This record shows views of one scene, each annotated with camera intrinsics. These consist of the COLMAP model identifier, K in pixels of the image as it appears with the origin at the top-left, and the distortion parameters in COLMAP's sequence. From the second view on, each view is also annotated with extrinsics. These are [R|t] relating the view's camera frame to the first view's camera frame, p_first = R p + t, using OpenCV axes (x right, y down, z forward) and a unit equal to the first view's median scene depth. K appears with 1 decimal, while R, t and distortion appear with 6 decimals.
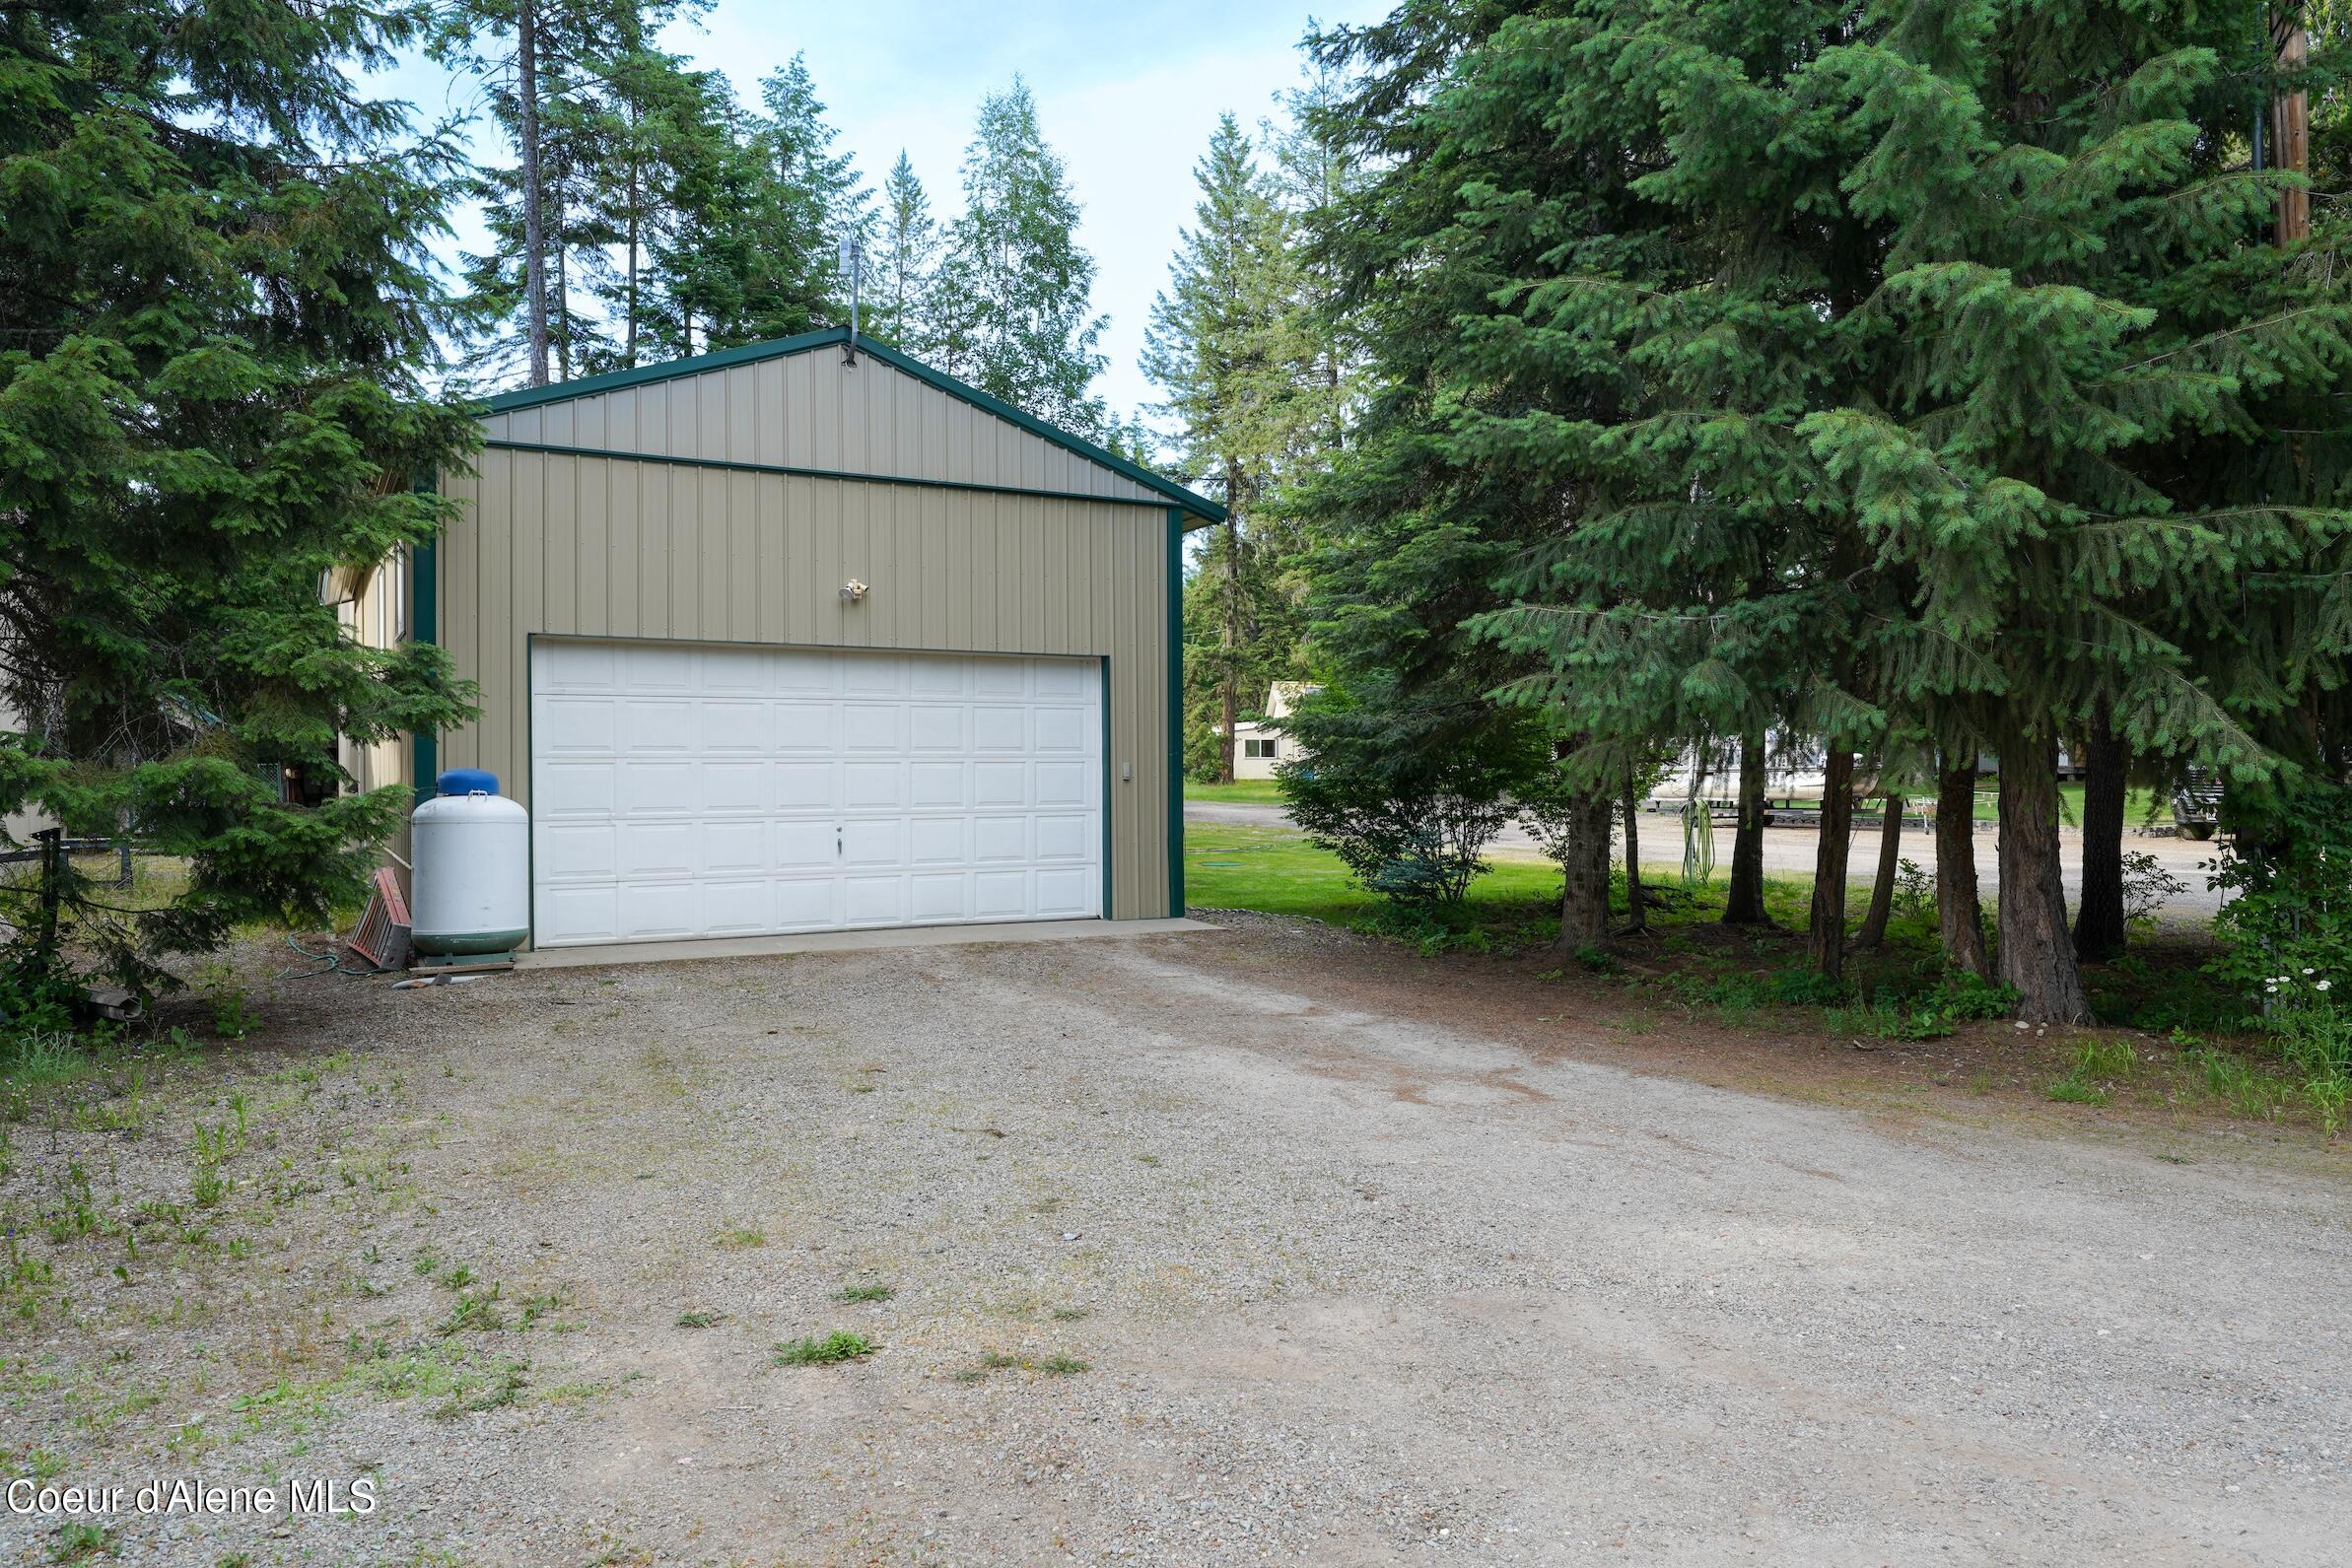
lens RADIAL K [[1580.2, 0, 1176.2], [0, 1580.2, 778.9], [0, 0, 1]] dist [-0.000345, -0.000013]
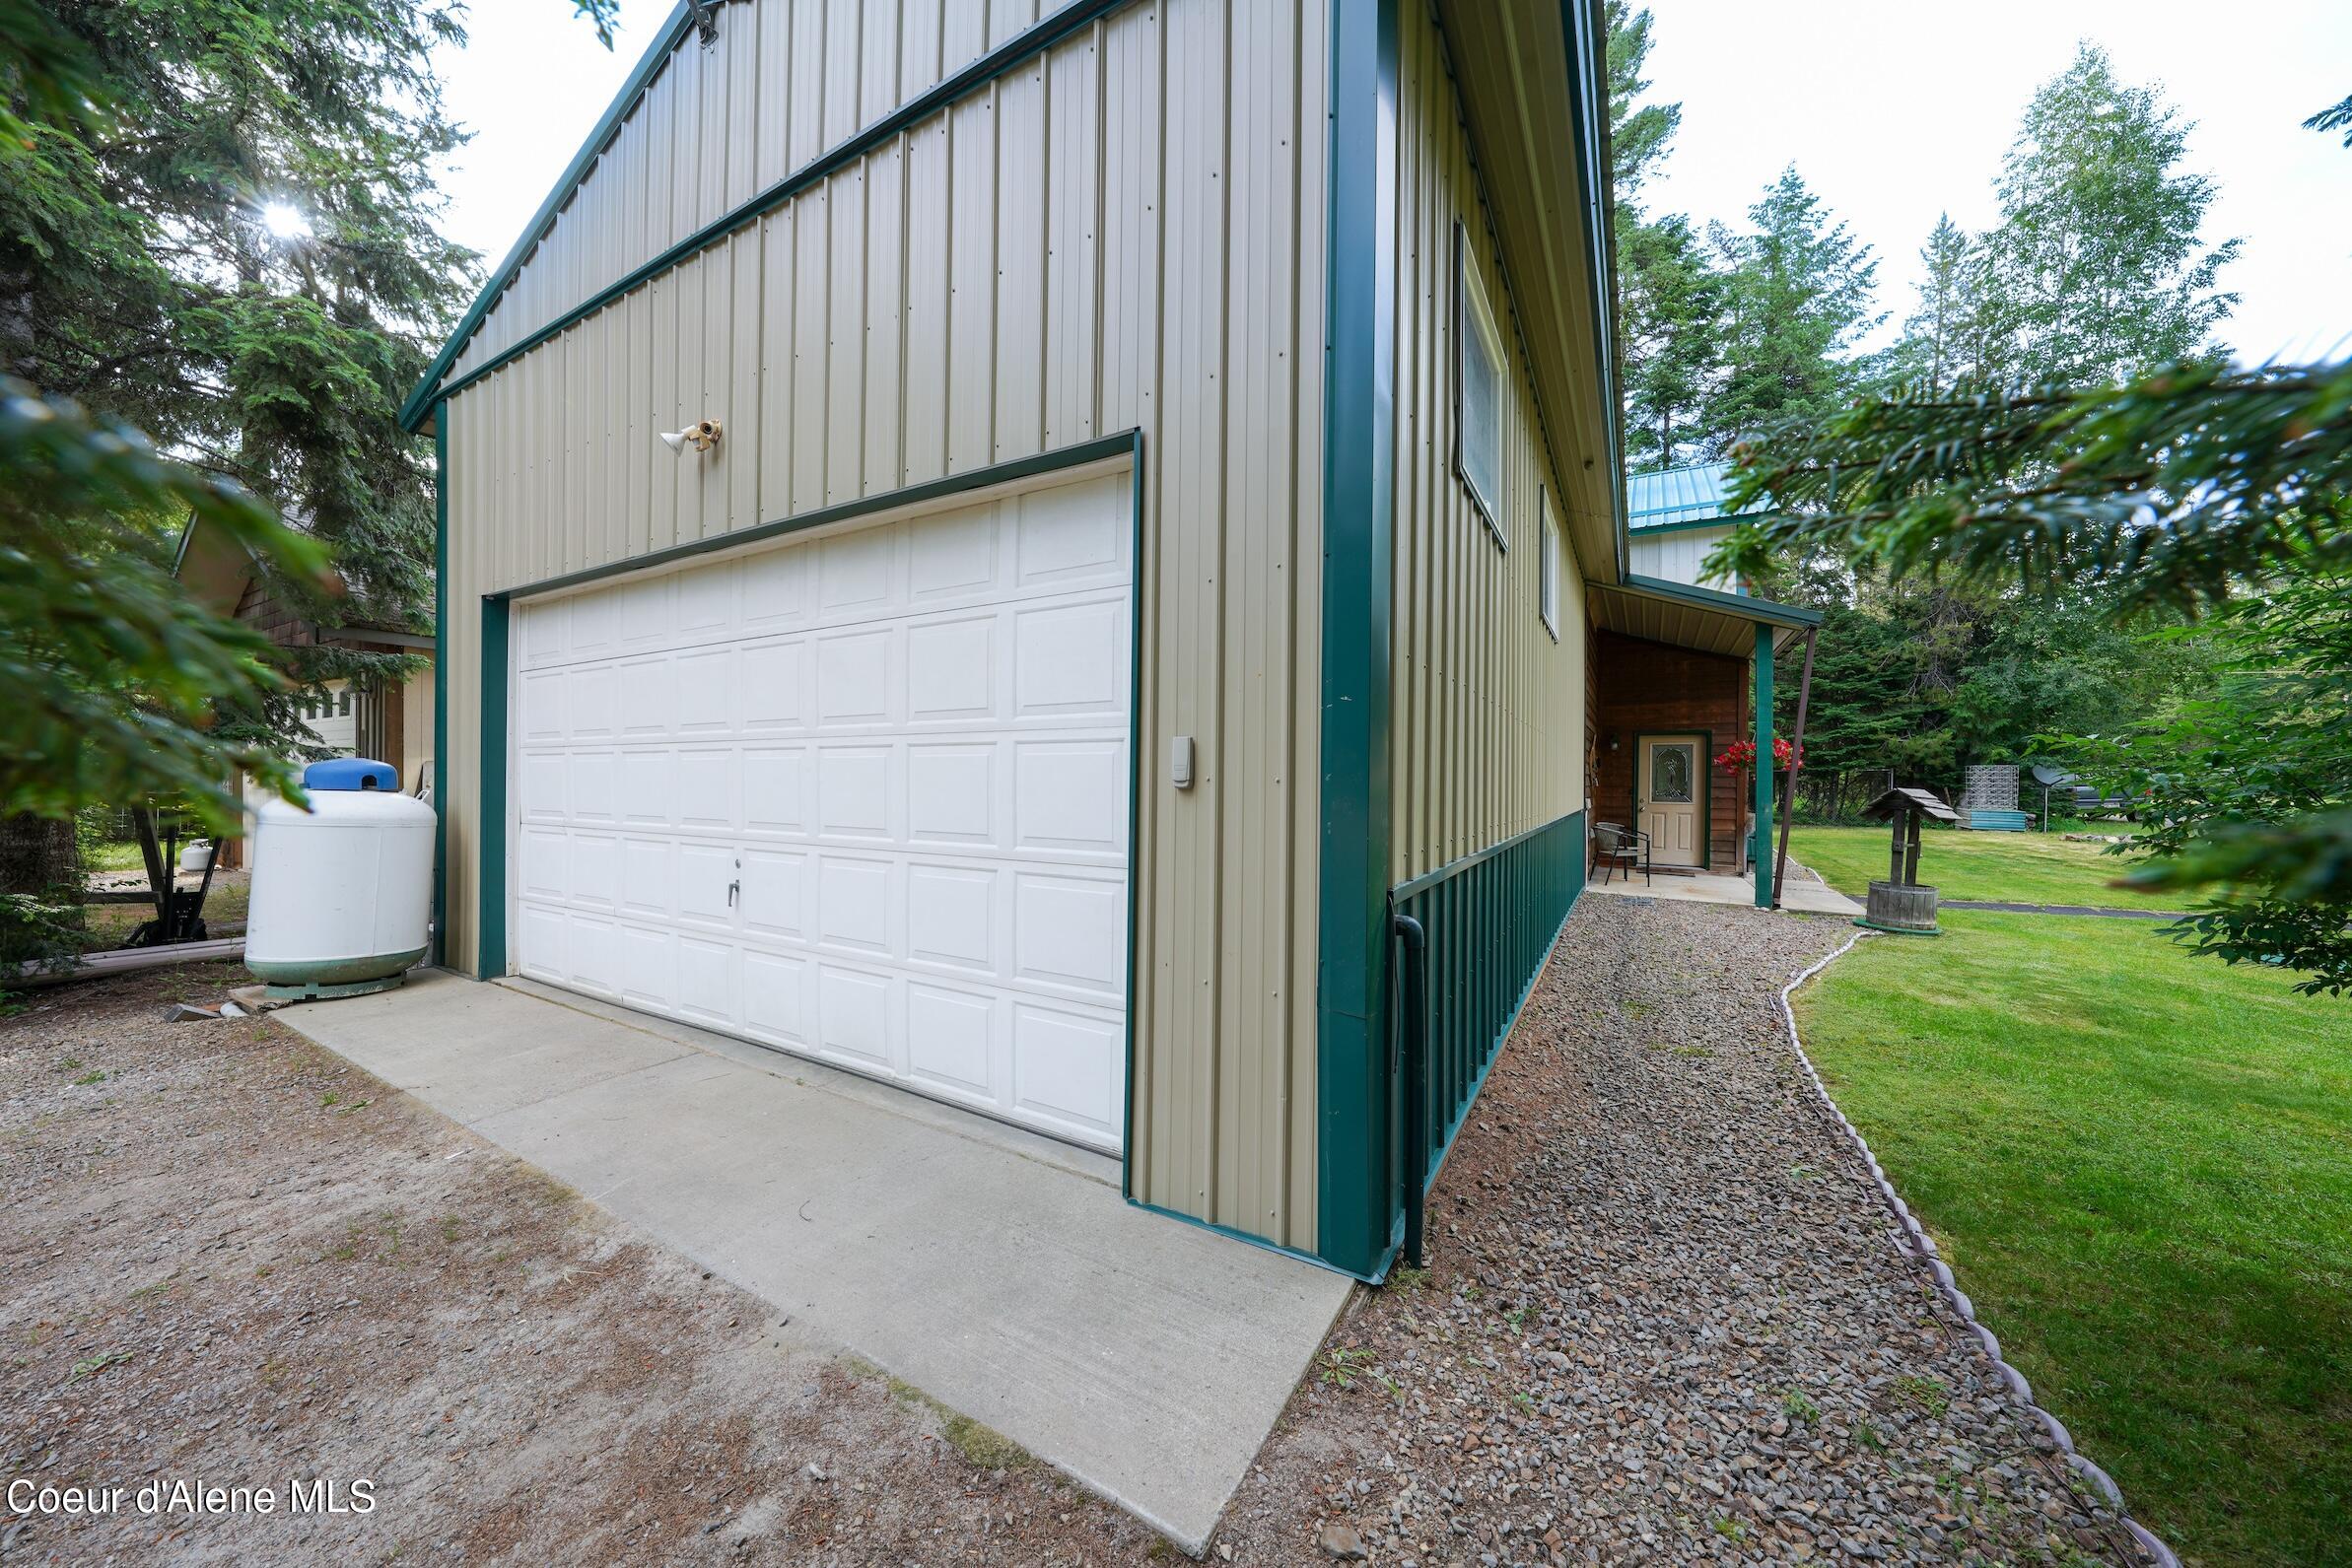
lens RADIAL K [[792.6, 0, 1173.9], [0, 792.6, 784.9], [0, 0, 1]] dist [0.001102, 0.000107]
pose [[0.507702, 0.012674, -0.861439, 0.037299], [-0.015934, 0.999859, 0.005320, -0.000382], [0.861385, 0.011025, 0.507832, 0.308356]]
